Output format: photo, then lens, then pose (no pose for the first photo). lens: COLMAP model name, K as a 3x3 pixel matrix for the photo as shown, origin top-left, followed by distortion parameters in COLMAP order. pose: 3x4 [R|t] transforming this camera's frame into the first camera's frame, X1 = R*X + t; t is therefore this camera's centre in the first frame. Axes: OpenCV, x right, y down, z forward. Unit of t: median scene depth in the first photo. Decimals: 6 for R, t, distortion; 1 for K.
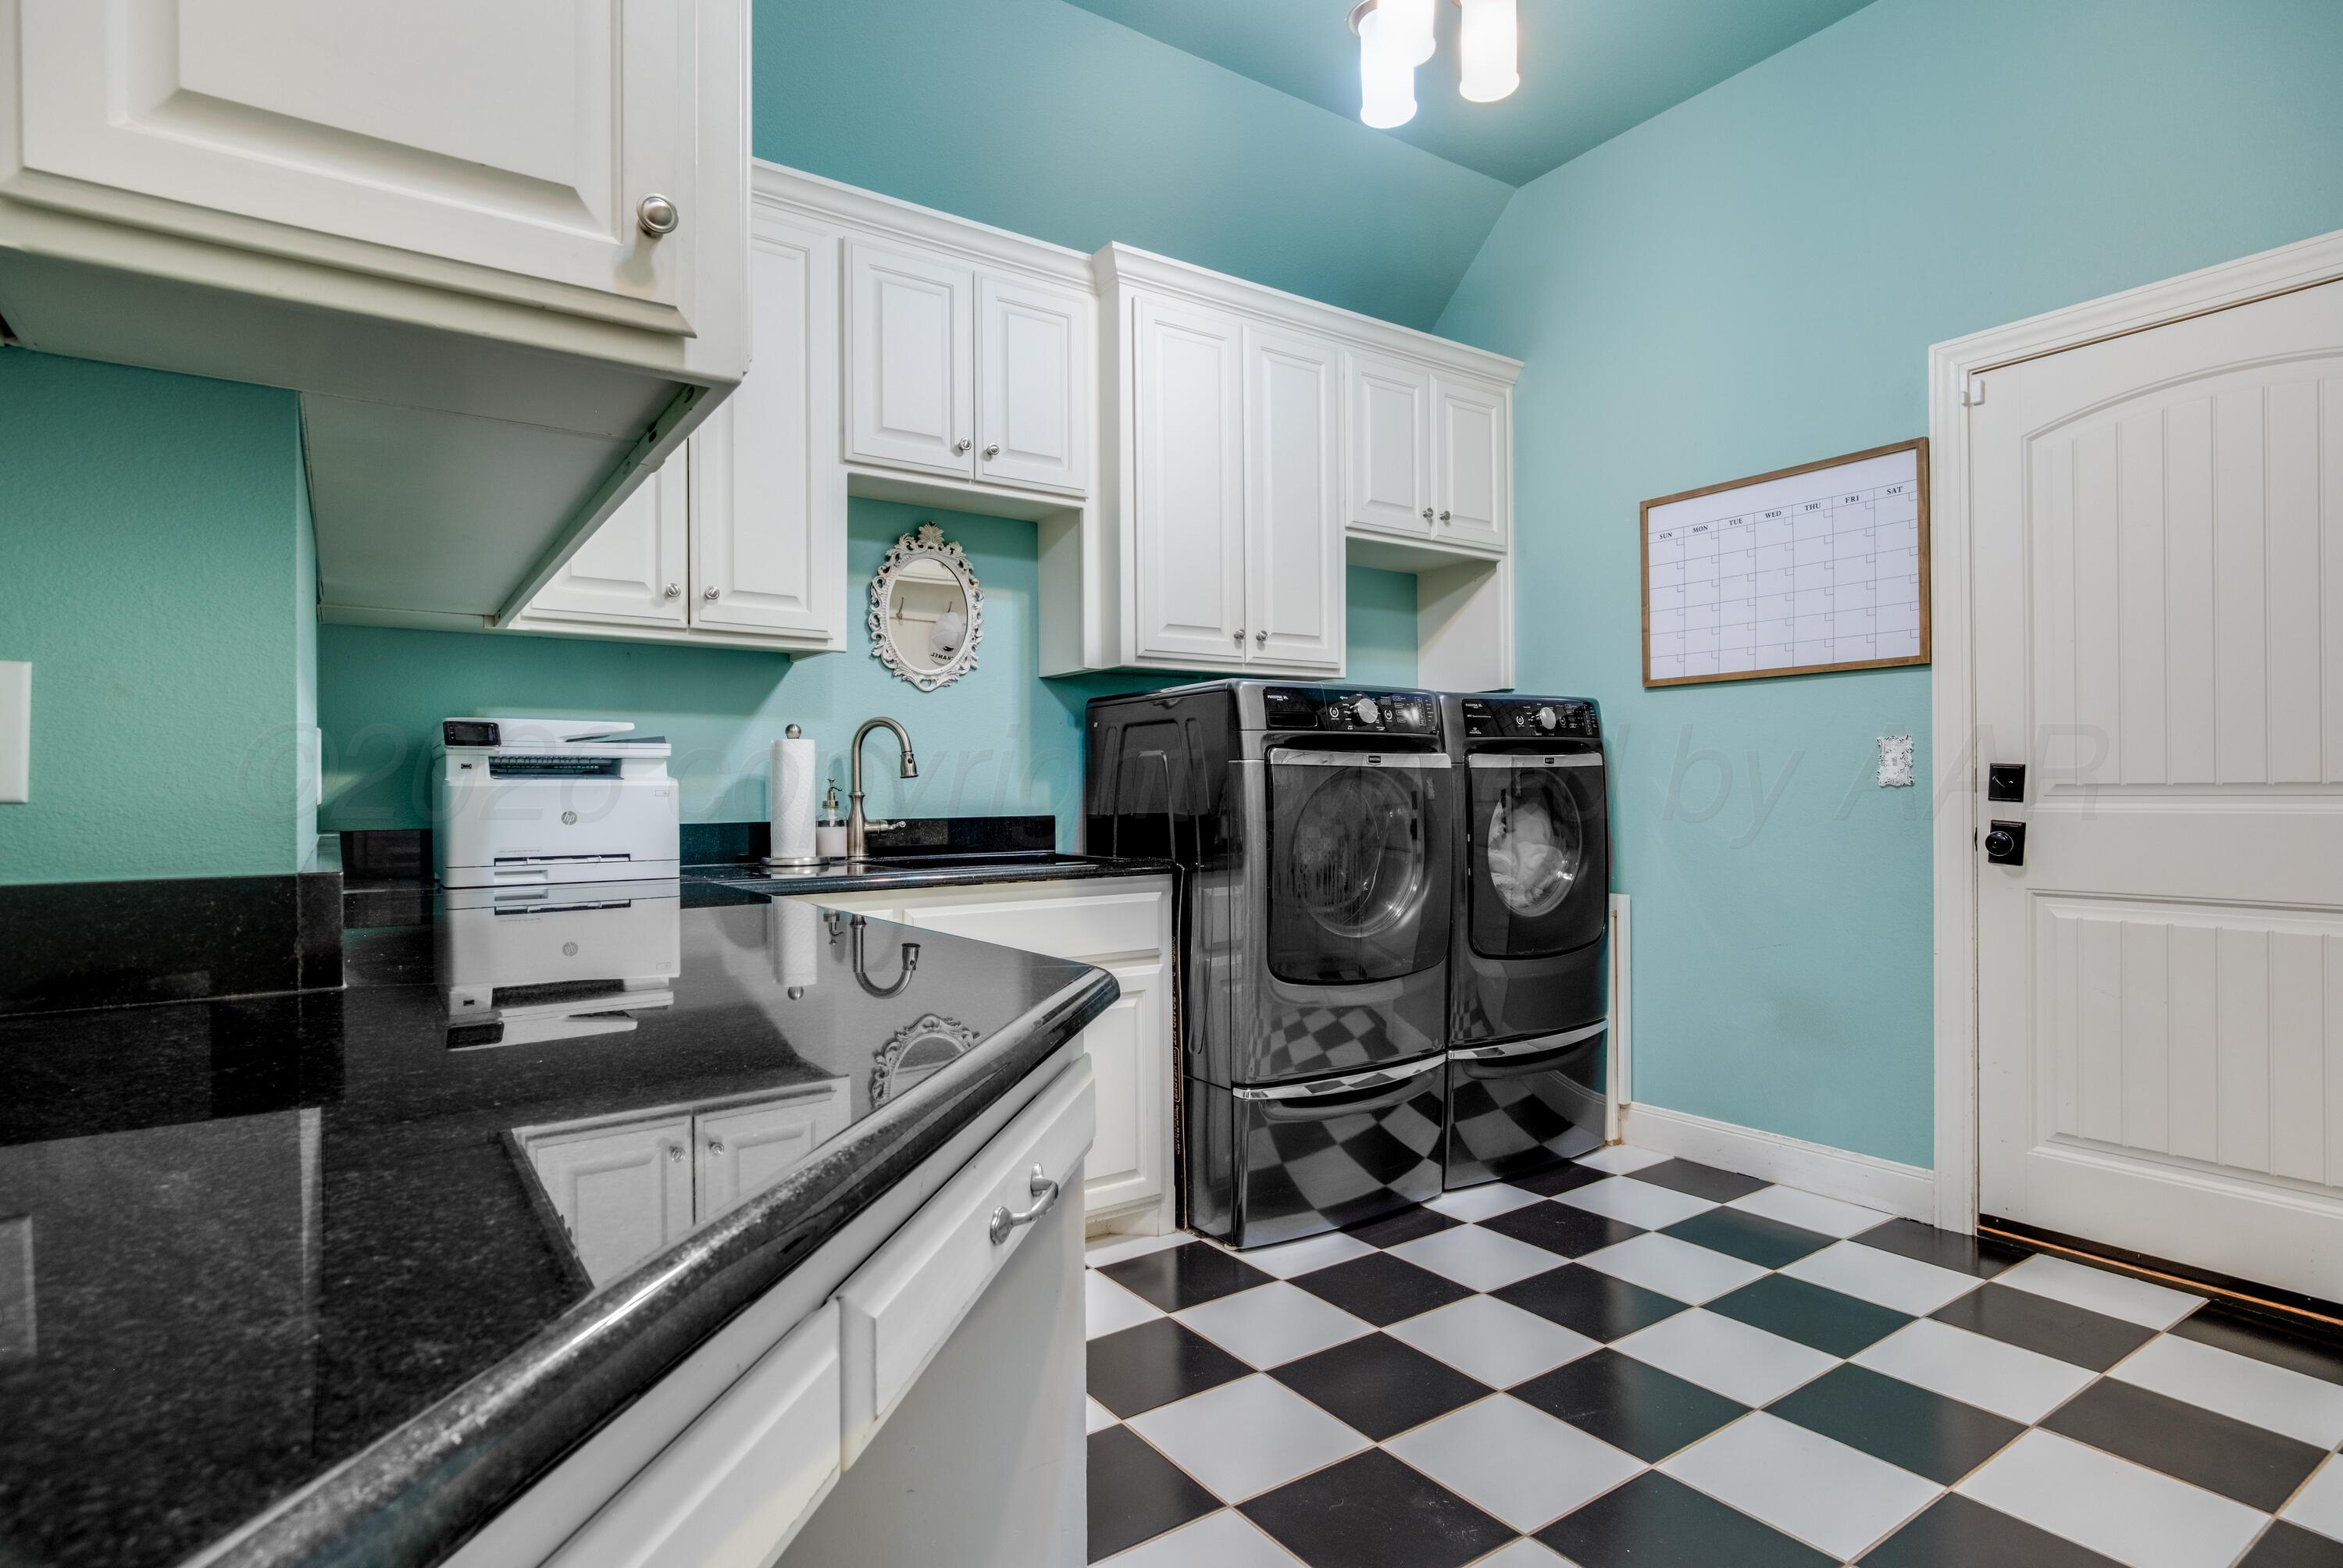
lens RADIAL K [[1206.0, 0, 1171.5], [0, 1206.0, 784.0], [0, 0, 1]] dist [-0.030400, -0.000080]
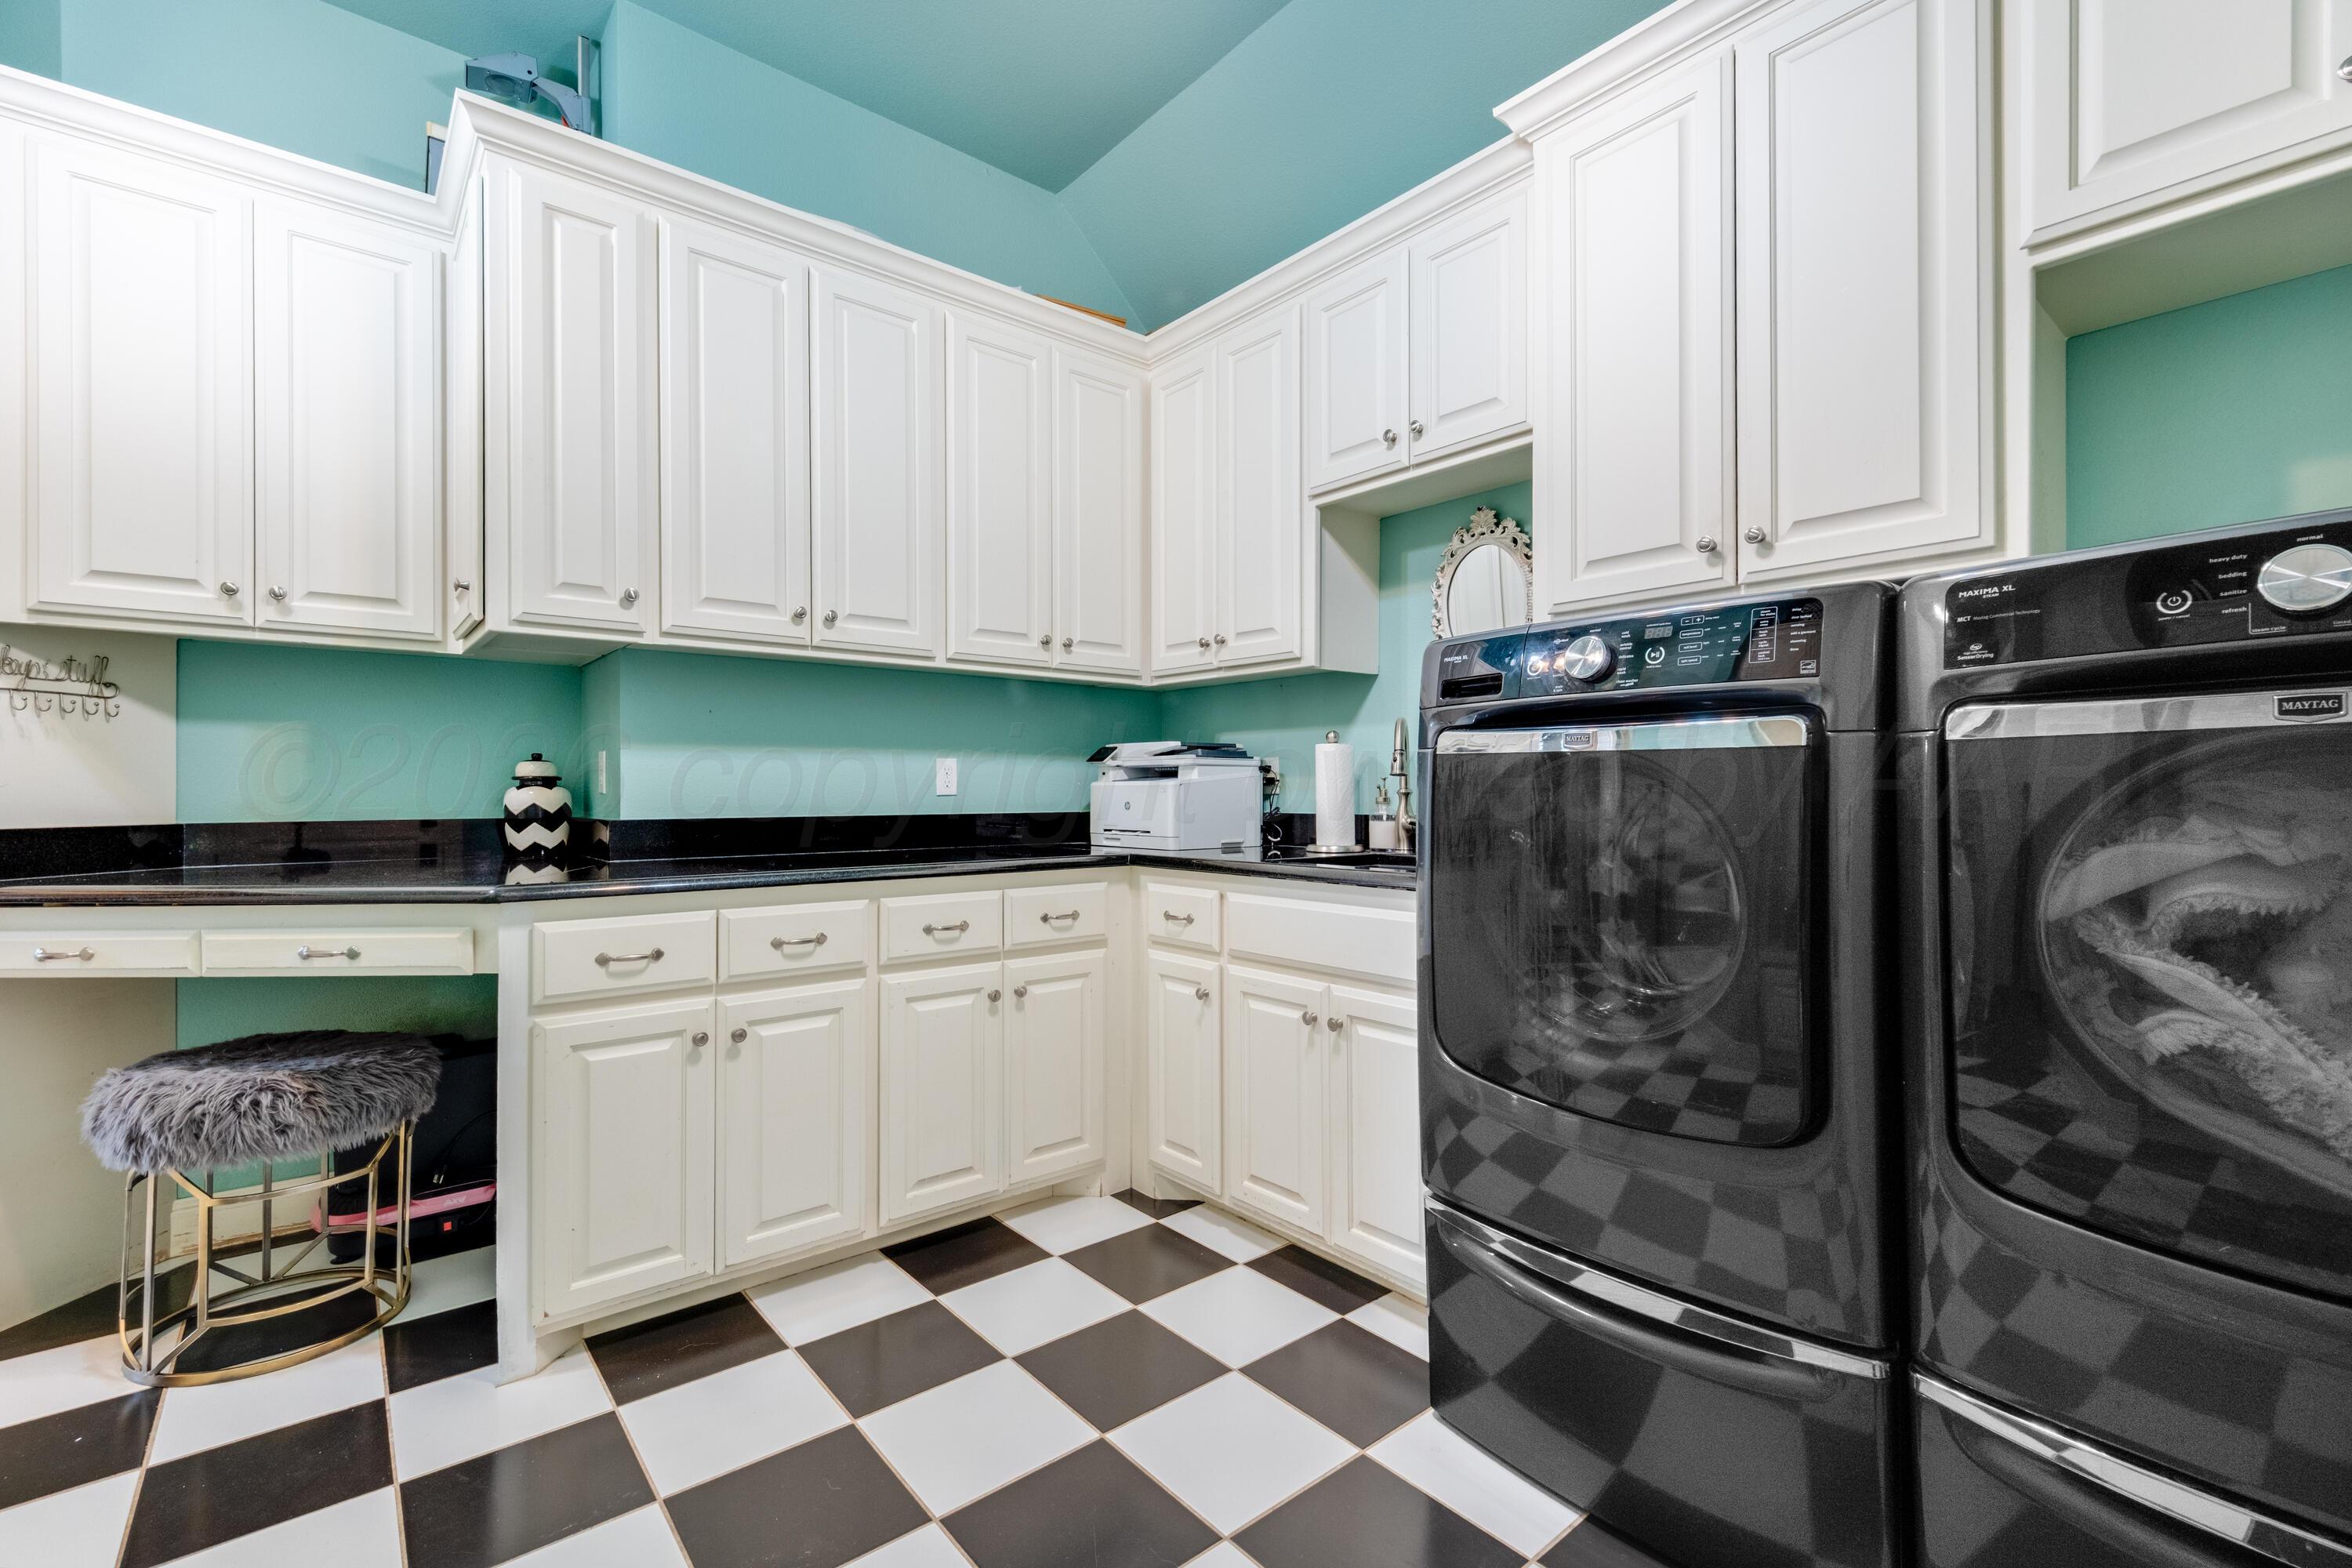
lens RADIAL K [[988.4, 0, 1176.0], [0, 988.4, 784.0], [0, 0, 1]] dist [0.000331, -0.000018]
pose [[0.101986, 0.000108, -0.994786, 0.596949], [0.011328, 0.999935, 0.001270, -0.001010], [0.994721, -0.011399, 0.101978, 0.721235]]
